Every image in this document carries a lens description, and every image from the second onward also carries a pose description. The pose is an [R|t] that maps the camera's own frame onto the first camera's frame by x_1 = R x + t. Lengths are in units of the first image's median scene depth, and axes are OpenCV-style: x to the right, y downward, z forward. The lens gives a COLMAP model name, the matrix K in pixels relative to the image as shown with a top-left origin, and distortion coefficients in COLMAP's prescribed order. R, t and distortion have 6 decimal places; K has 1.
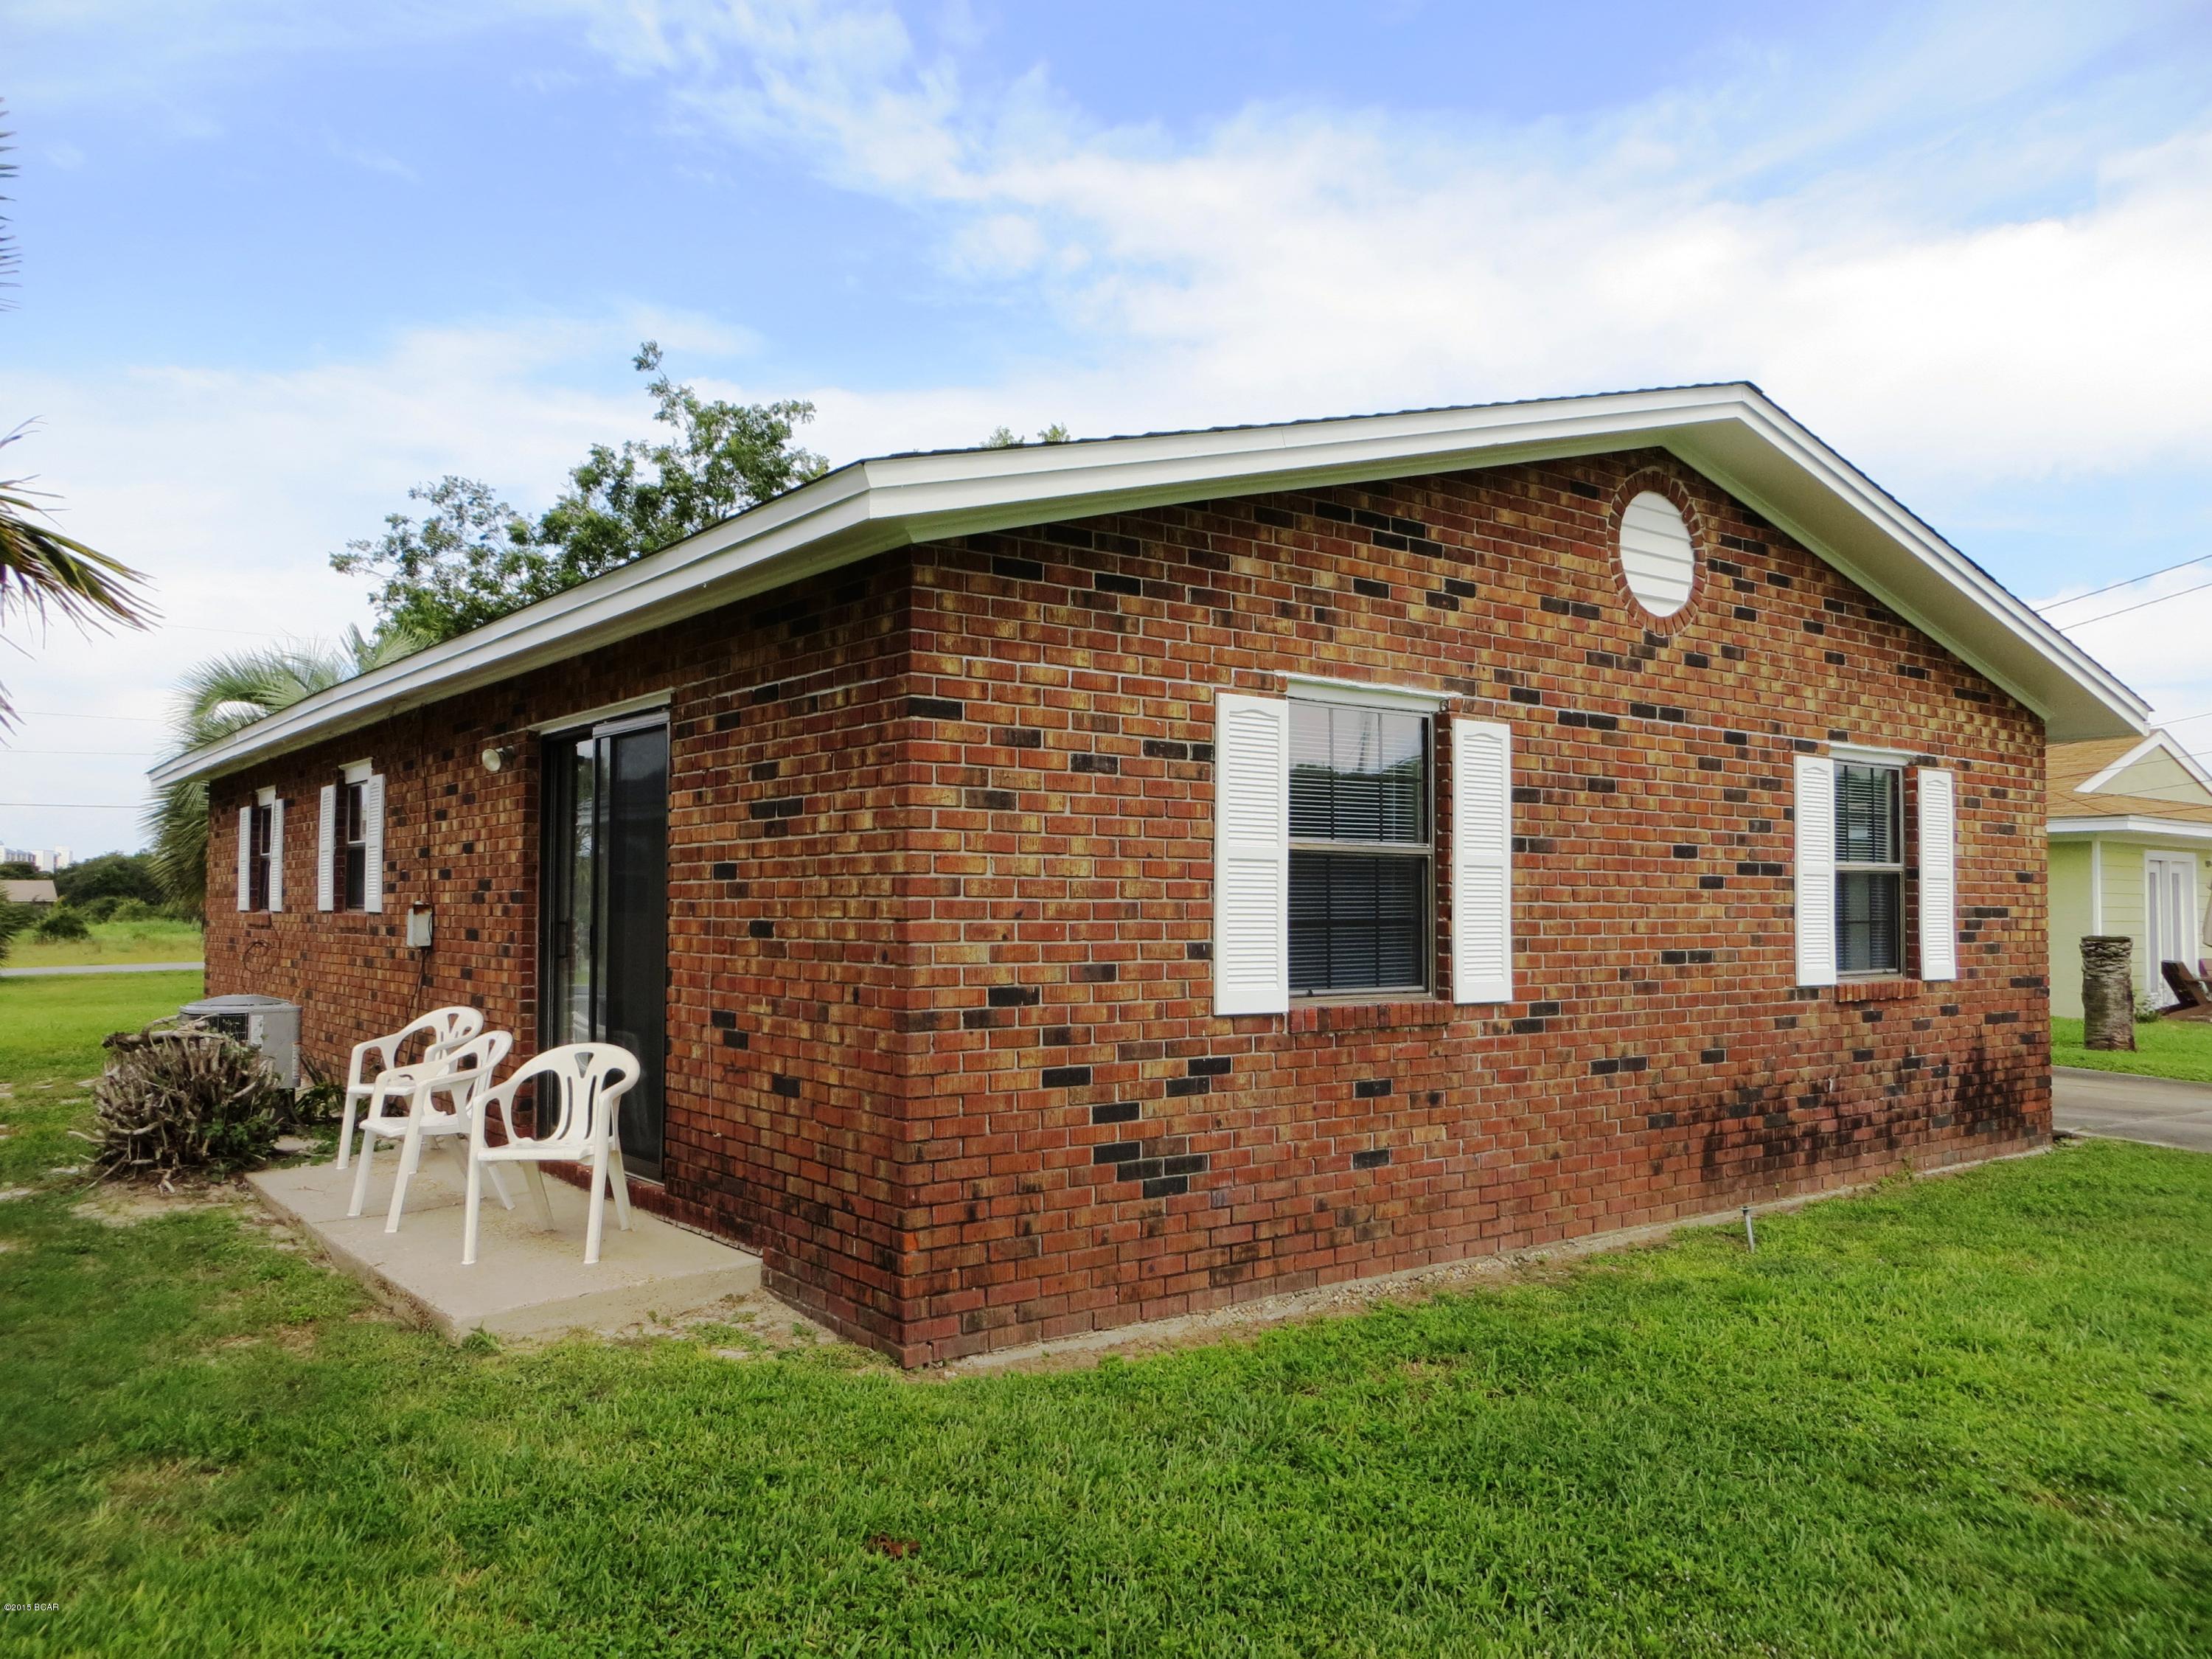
lens RADIAL K [[1645.0, 0, 1093.1], [0, 1645.0, 831.9], [0, 0, 1]] dist [-0.012476, -0.005073]
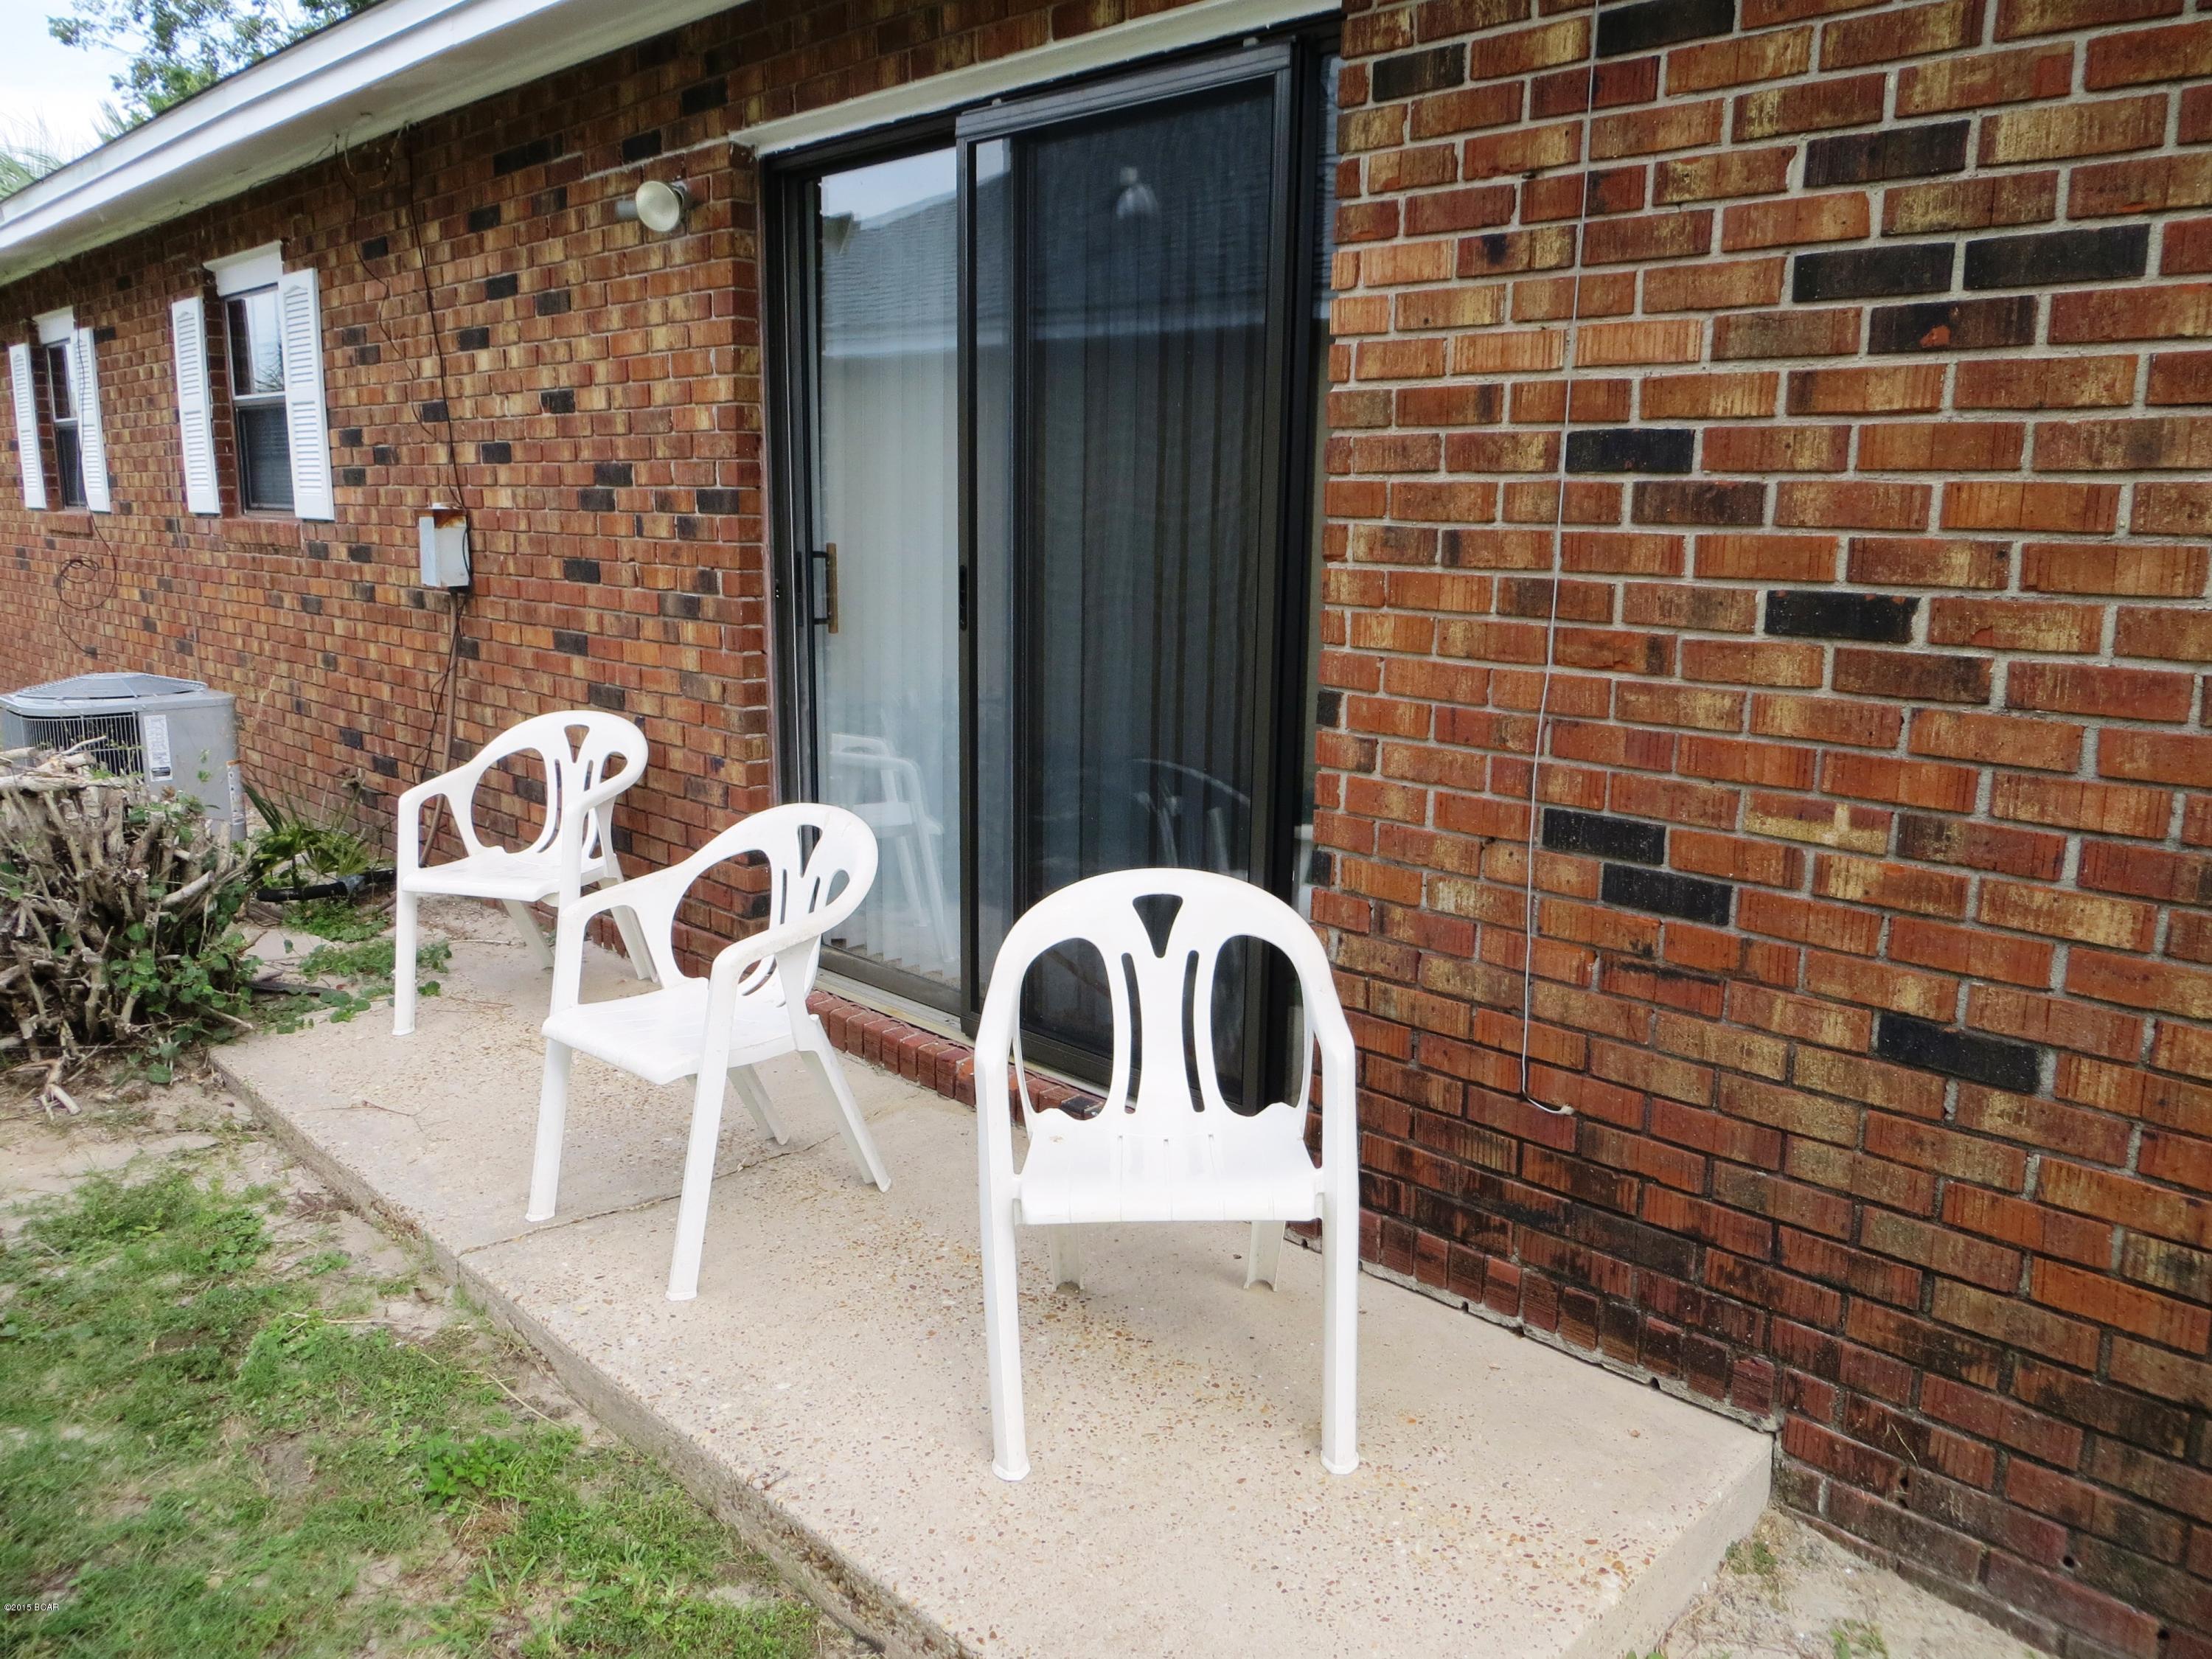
lens RADIAL K [[1645.0, 0, 1093.1], [0, 1645.0, 831.9], [0, 0, 1]] dist [-0.012476, -0.005073]
pose [[0.992748, -0.011637, 0.119646, -0.310141], [-0.017544, 0.970621, 0.239973, 0.016268], [-0.118924, -0.240332, 0.963378, 0.501010]]
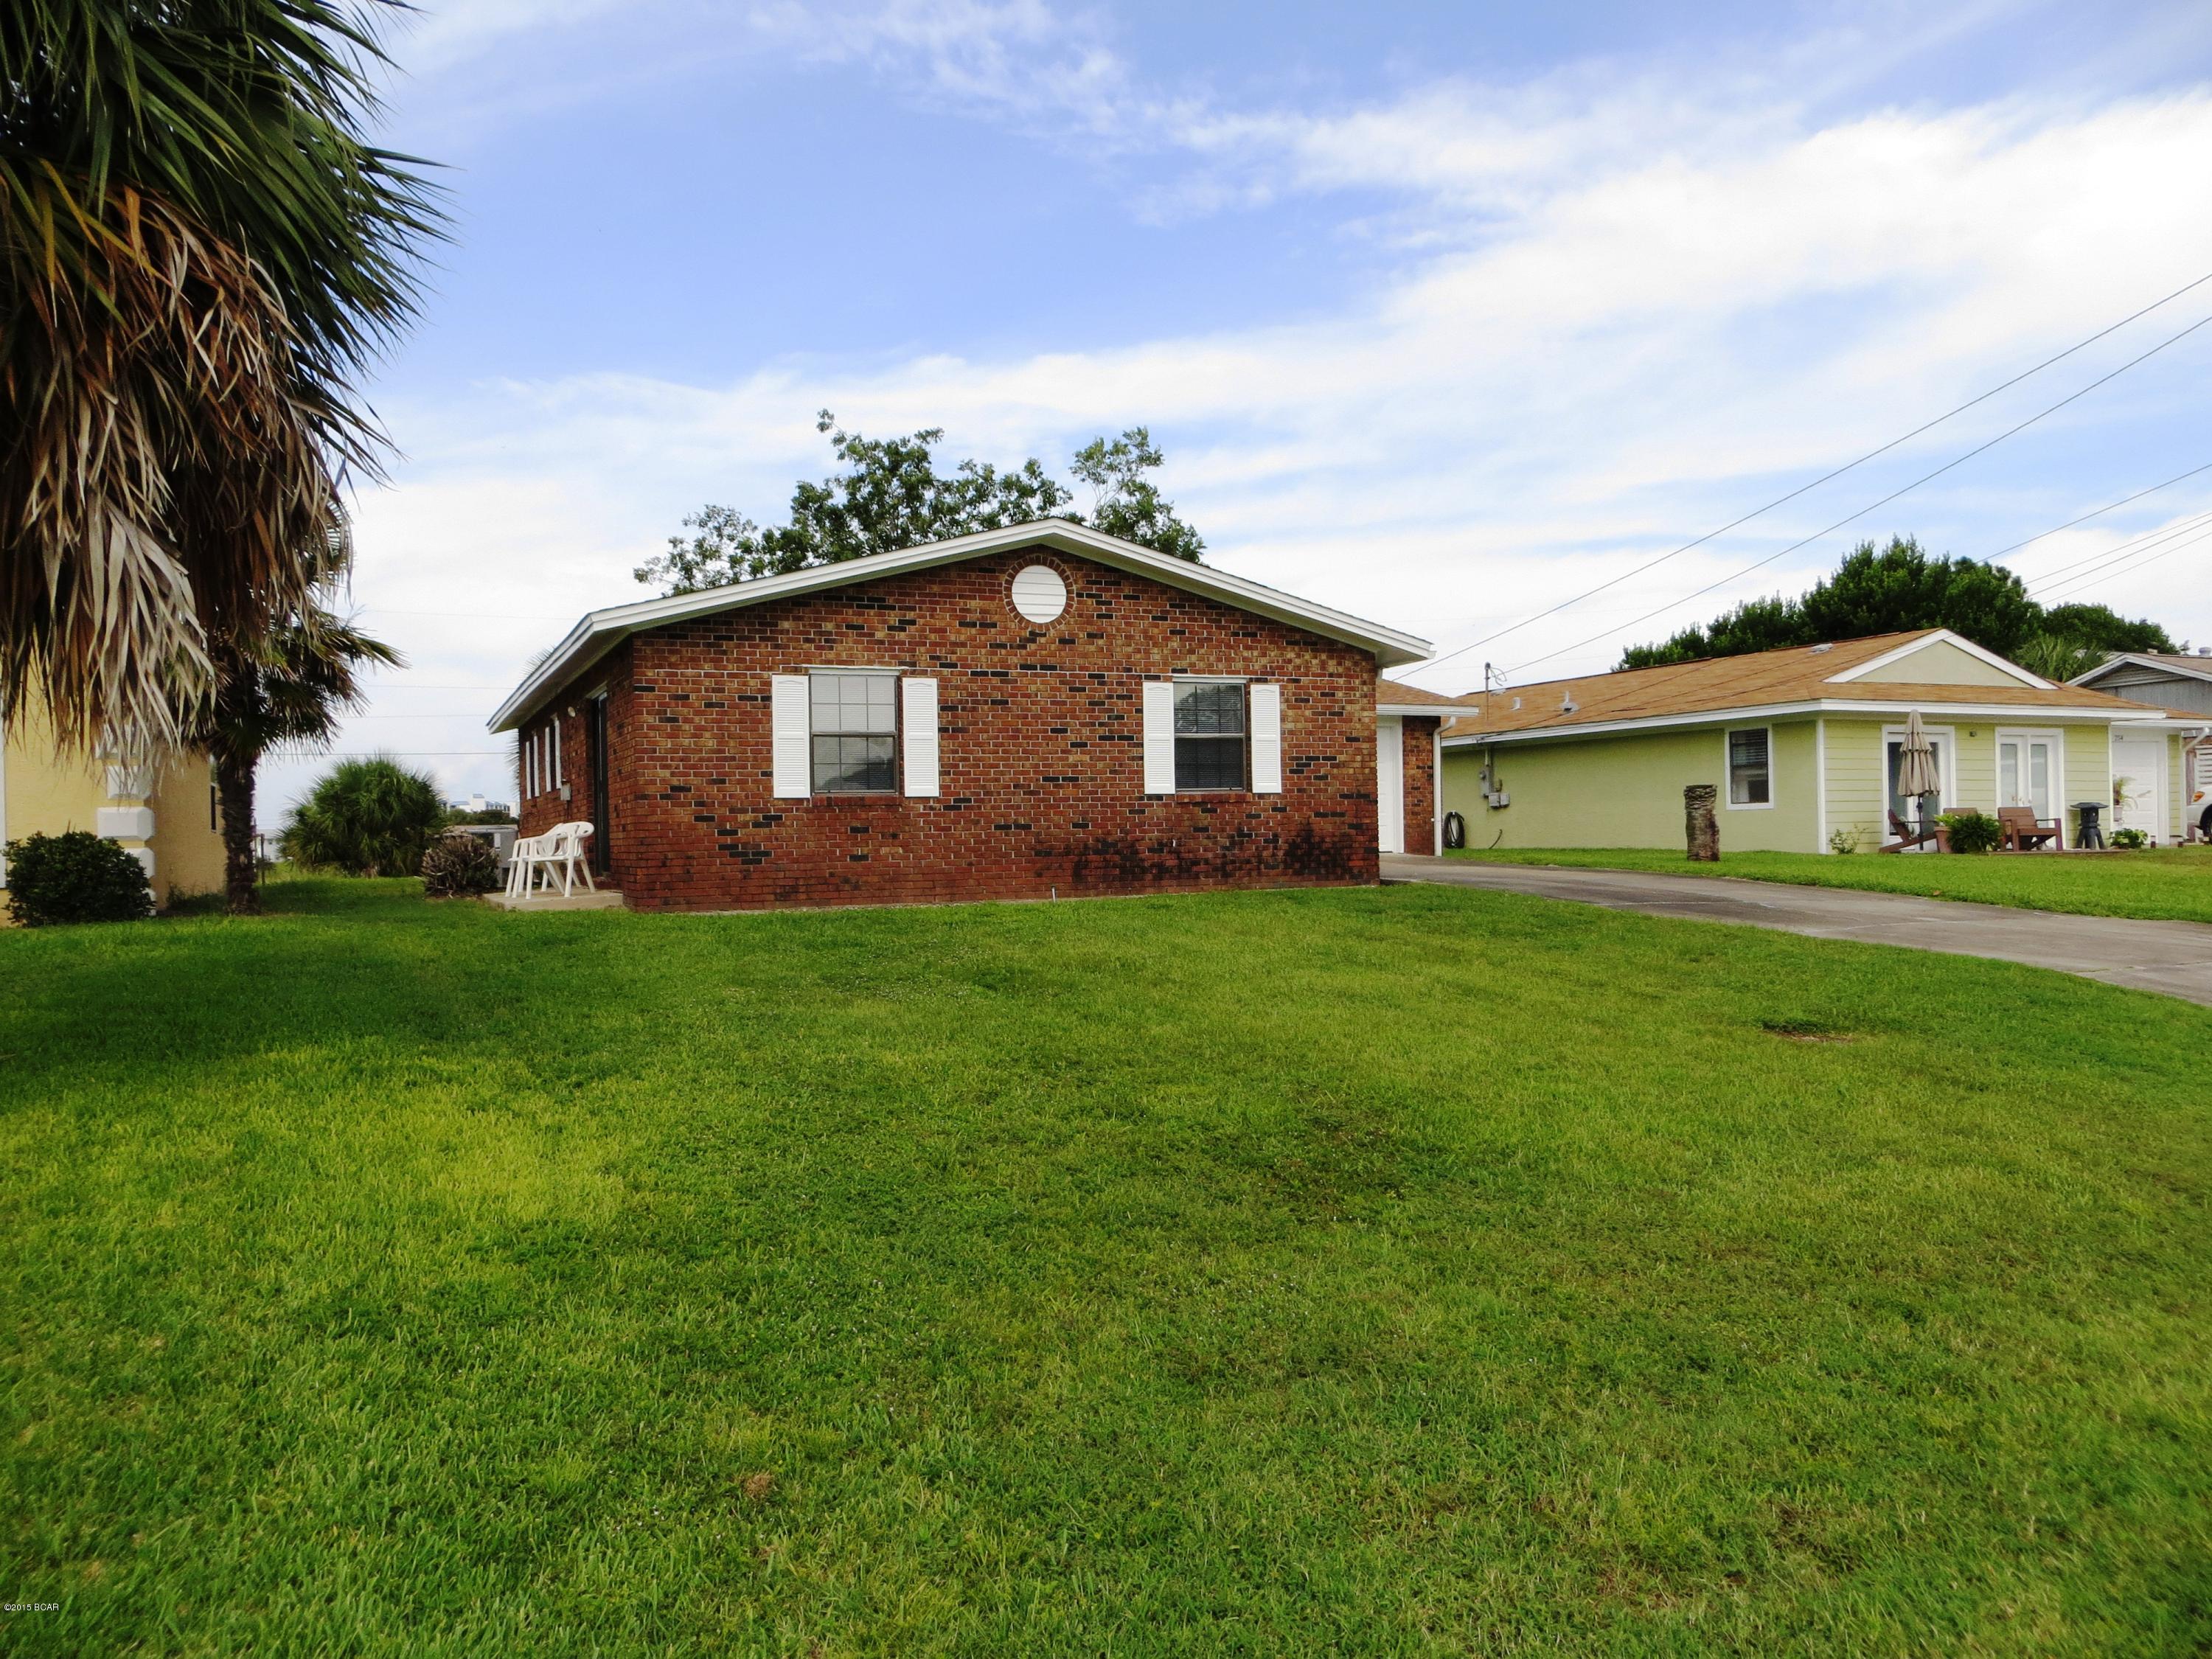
lens RADIAL K [[1683.8, 0, 1106.0], [0, 1683.8, 829.5], [0, 0, 1]] dist [-0.009348, -0.090320]
pose [[0.971795, -0.027203, -0.234251, 0.927324], [0.036562, 0.998693, 0.035703, 0.064636], [0.232974, -0.043260, 0.971520, -1.136503]]
